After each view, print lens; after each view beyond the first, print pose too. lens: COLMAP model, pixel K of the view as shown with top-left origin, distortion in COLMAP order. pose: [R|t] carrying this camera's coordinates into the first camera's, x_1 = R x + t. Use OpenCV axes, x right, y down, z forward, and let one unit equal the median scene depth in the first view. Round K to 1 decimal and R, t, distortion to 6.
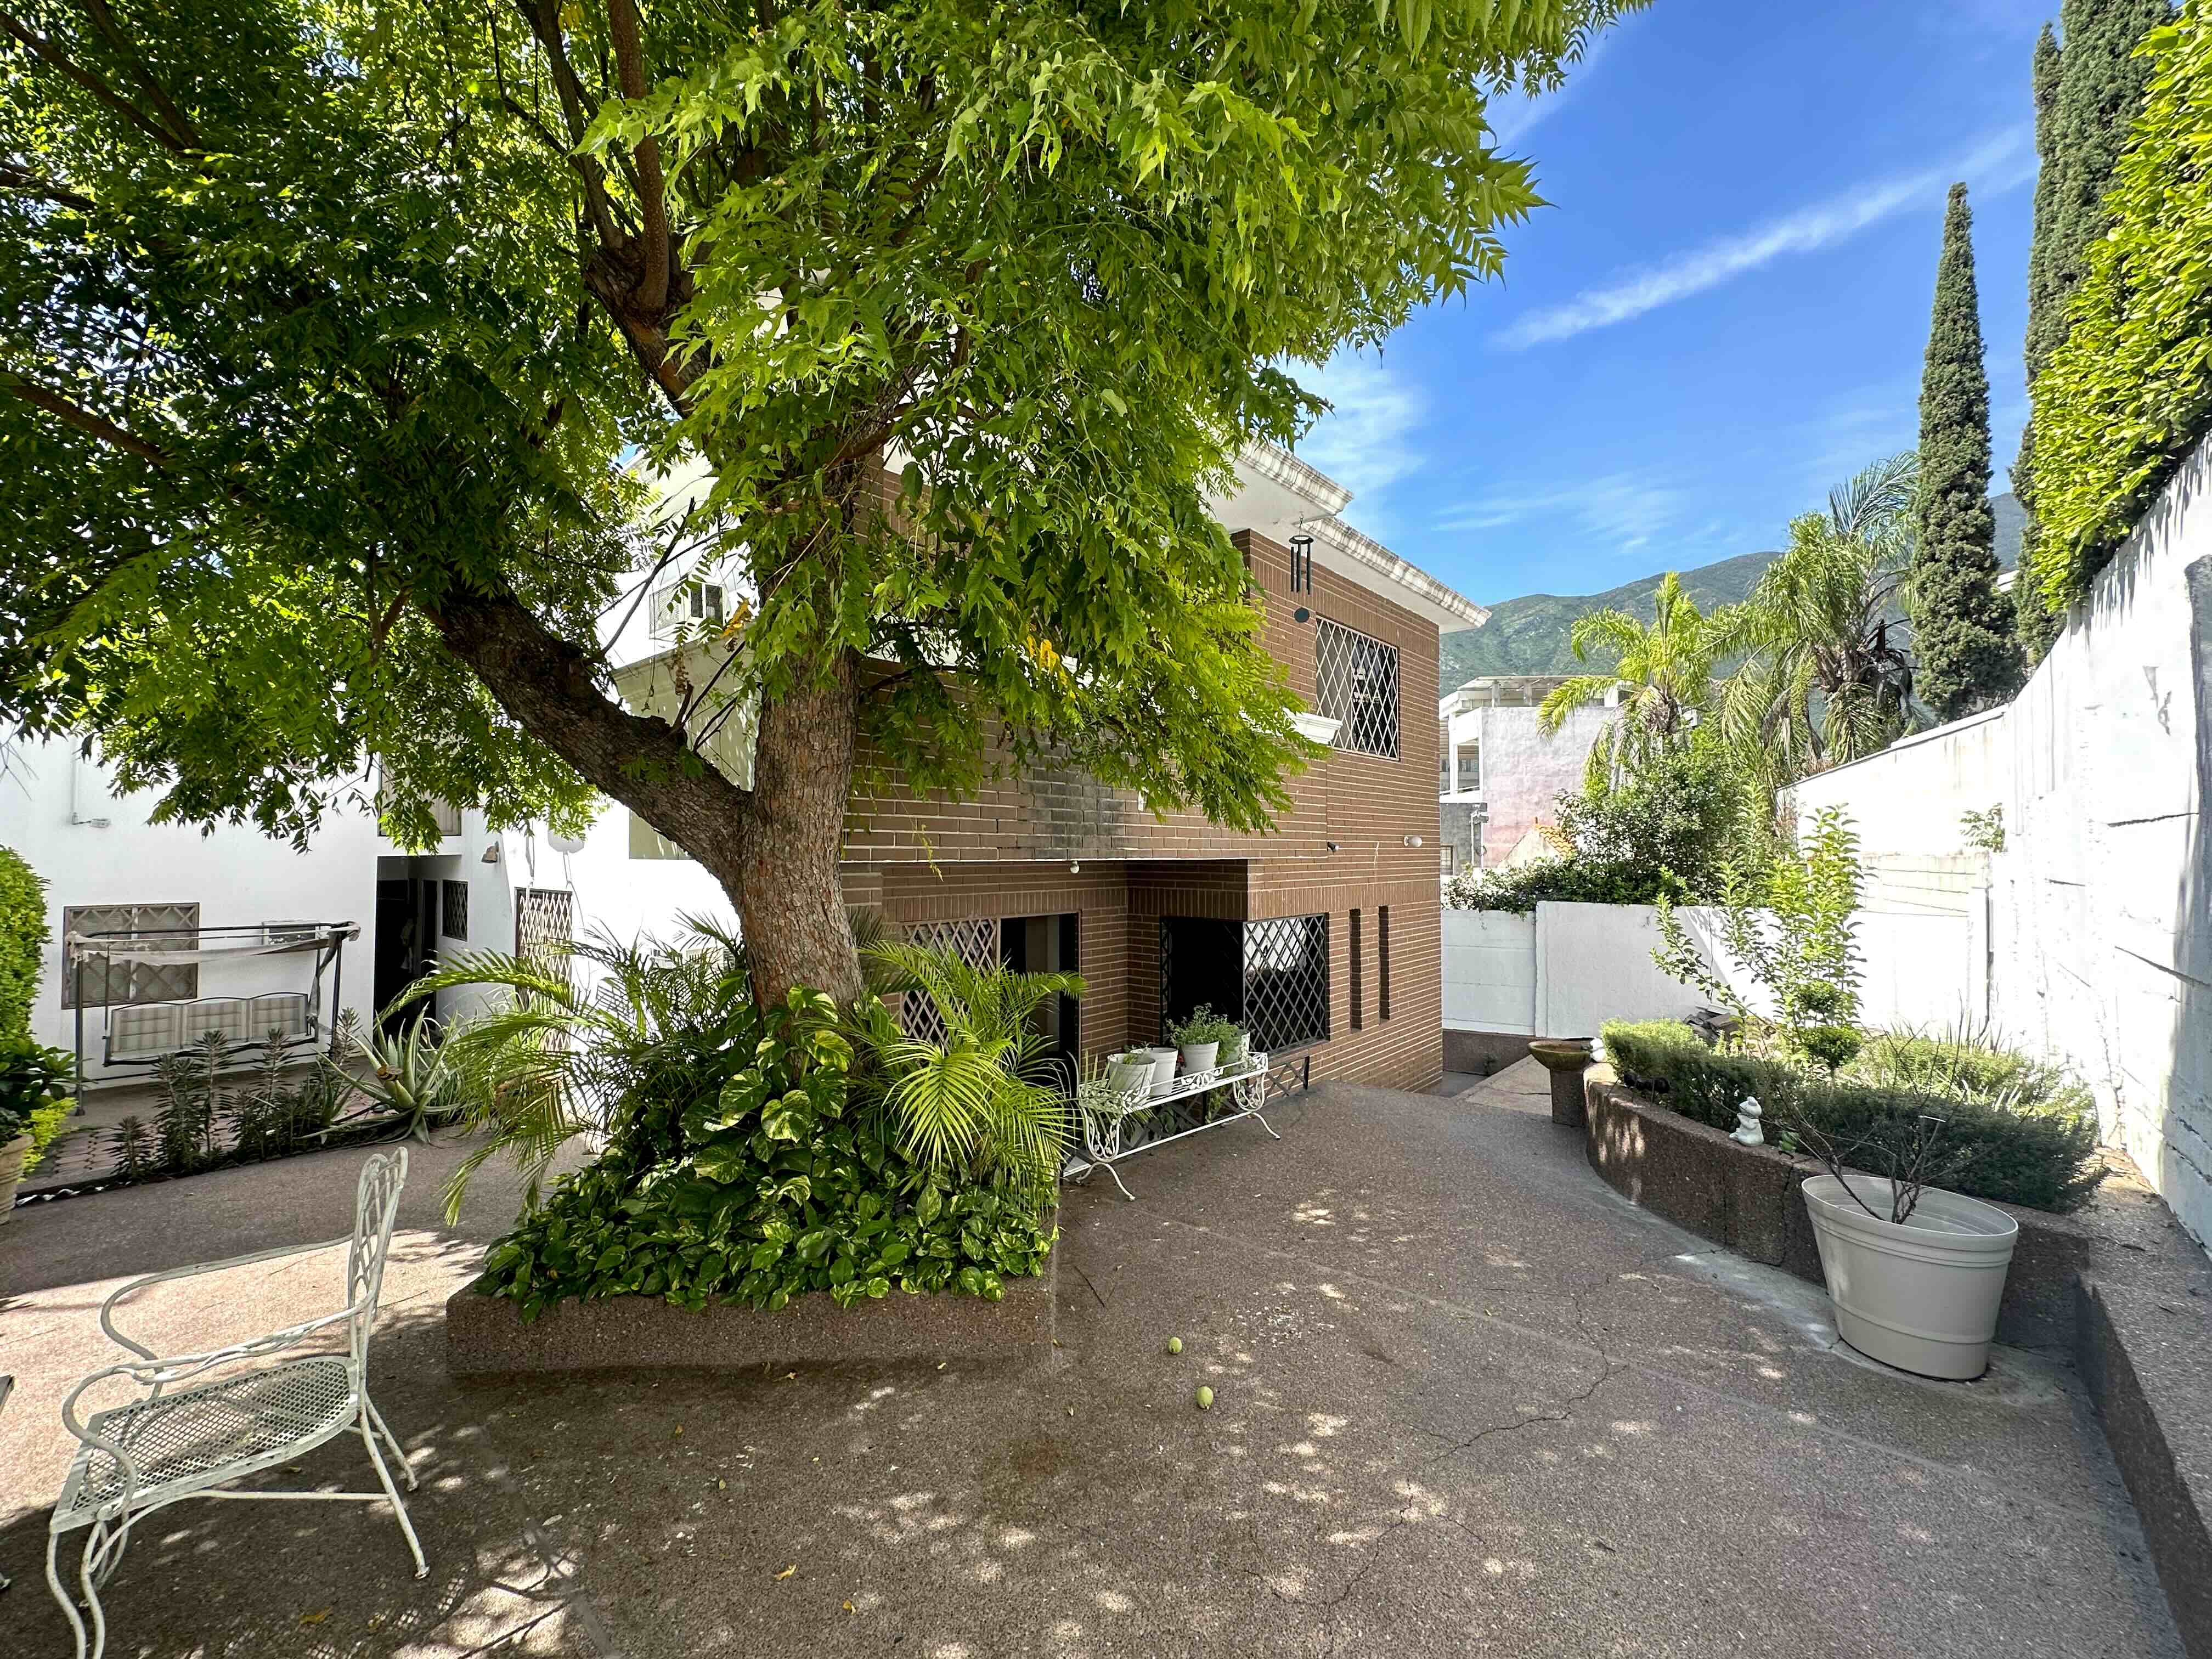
lens RADIAL K [[885.0, 0, 1106.0], [0, 885.0, 829.5], [0, 0, 1]] dist [-0.002814, 0.000045]
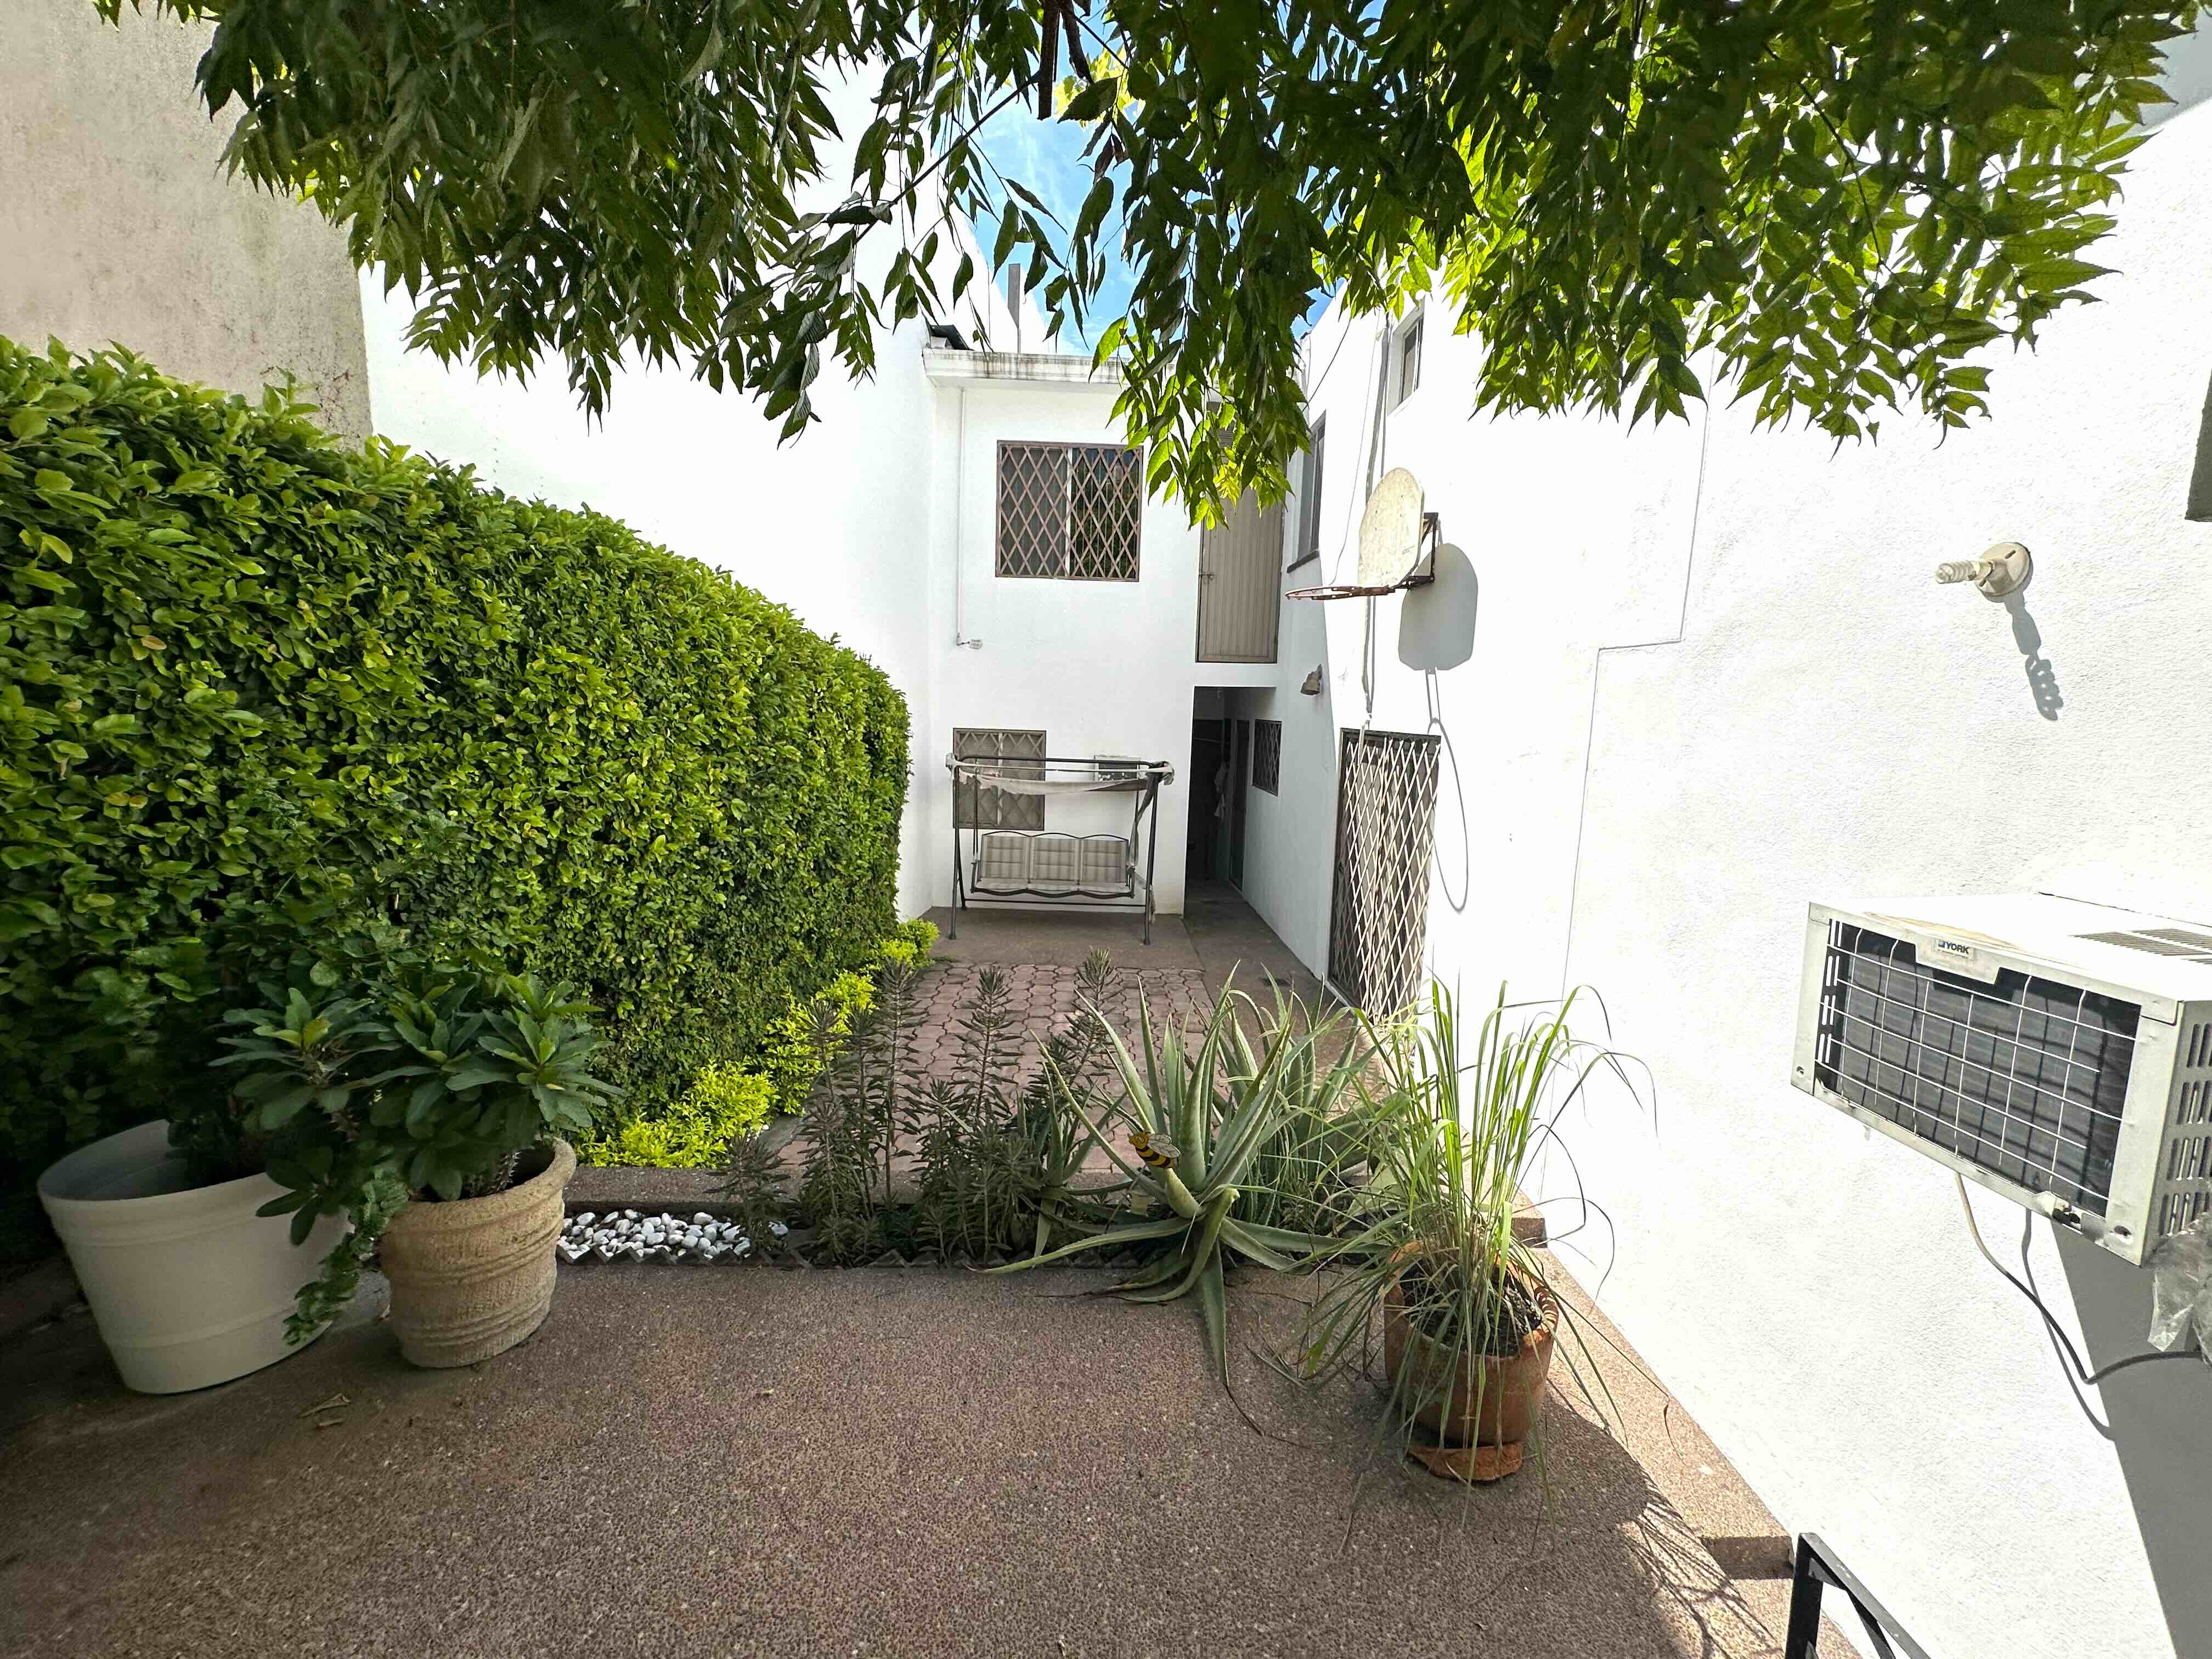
lens RADIAL K [[885.0, 0, 1106.0], [0, 885.0, 829.5], [0, 0, 1]] dist [-0.002814, 0.000045]
pose [[0.694038, 0.122374, -0.709462, -0.308813], [-0.014650, 0.987644, 0.156027, 0.039895], [0.719789, -0.097895, 0.687255, 0.399030]]
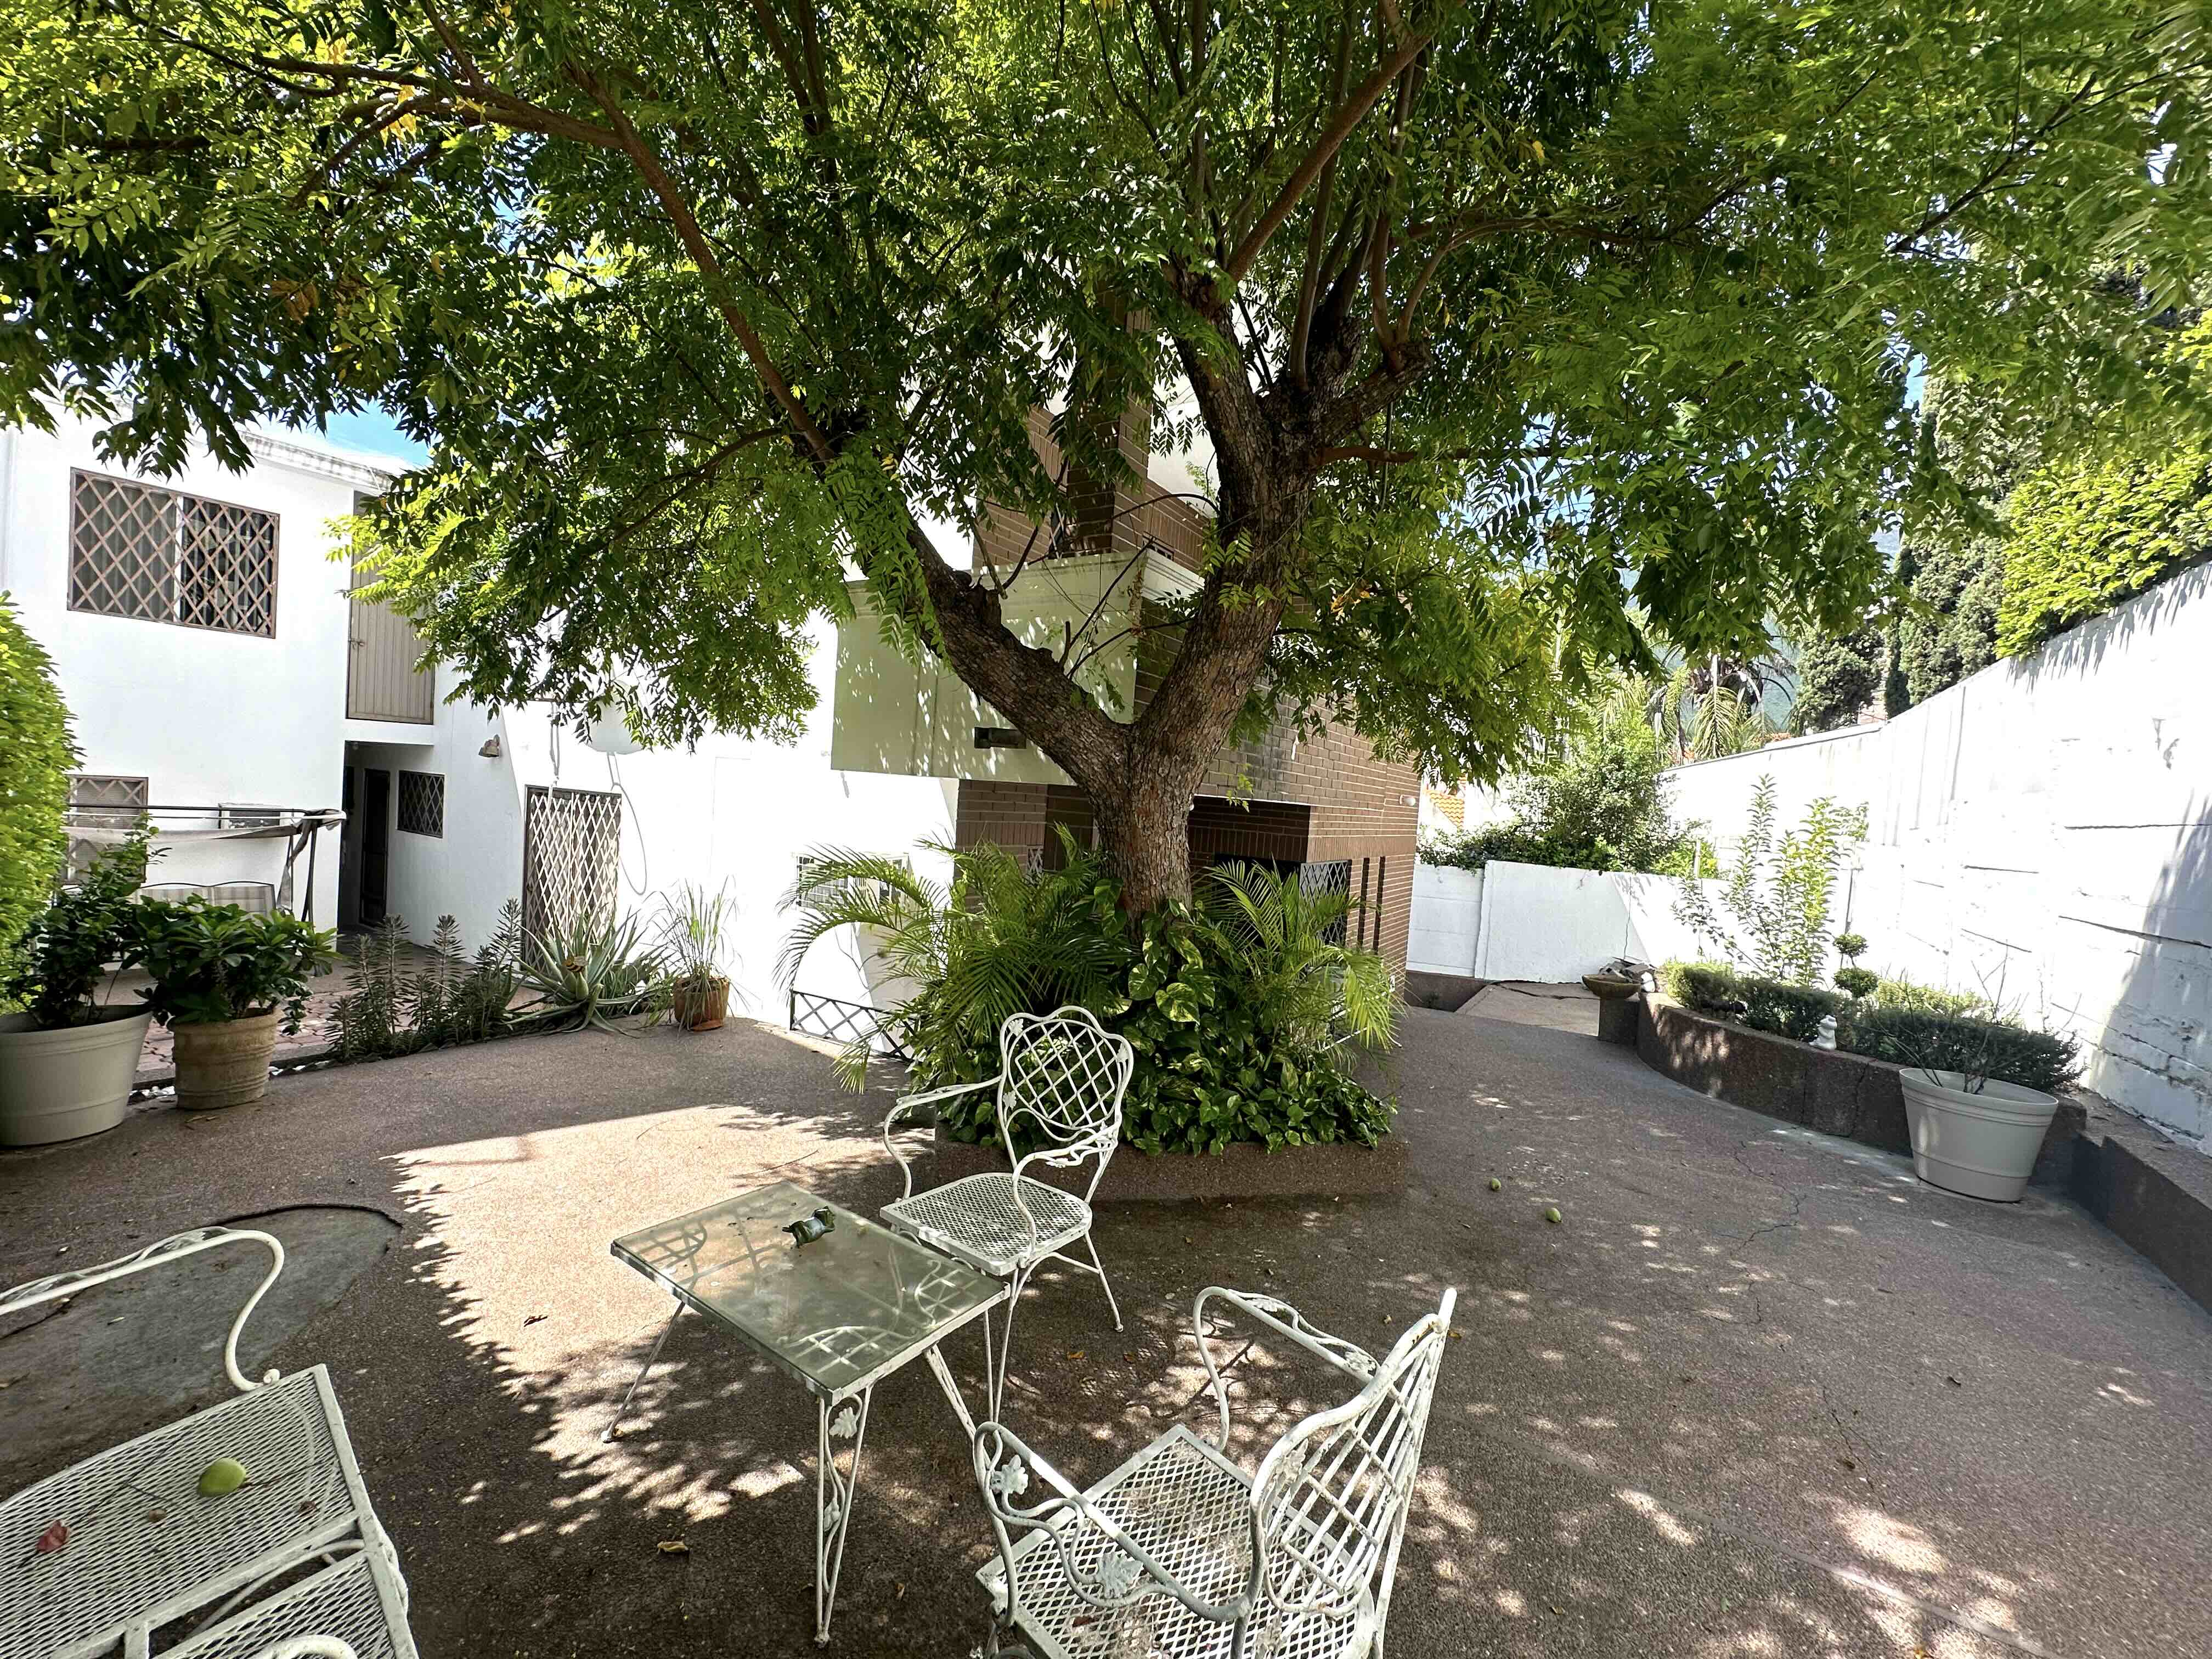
lens RADIAL K [[885.0, 0, 1106.0], [0, 885.0, 829.5], [0, 0, 1]] dist [-0.002814, 0.000045]
pose [[0.985140, 0.062190, 0.160099, -0.213002], [-0.073036, 0.995352, 0.062774, 0.008043], [-0.155451, -0.073534, 0.985103, -0.043599]]
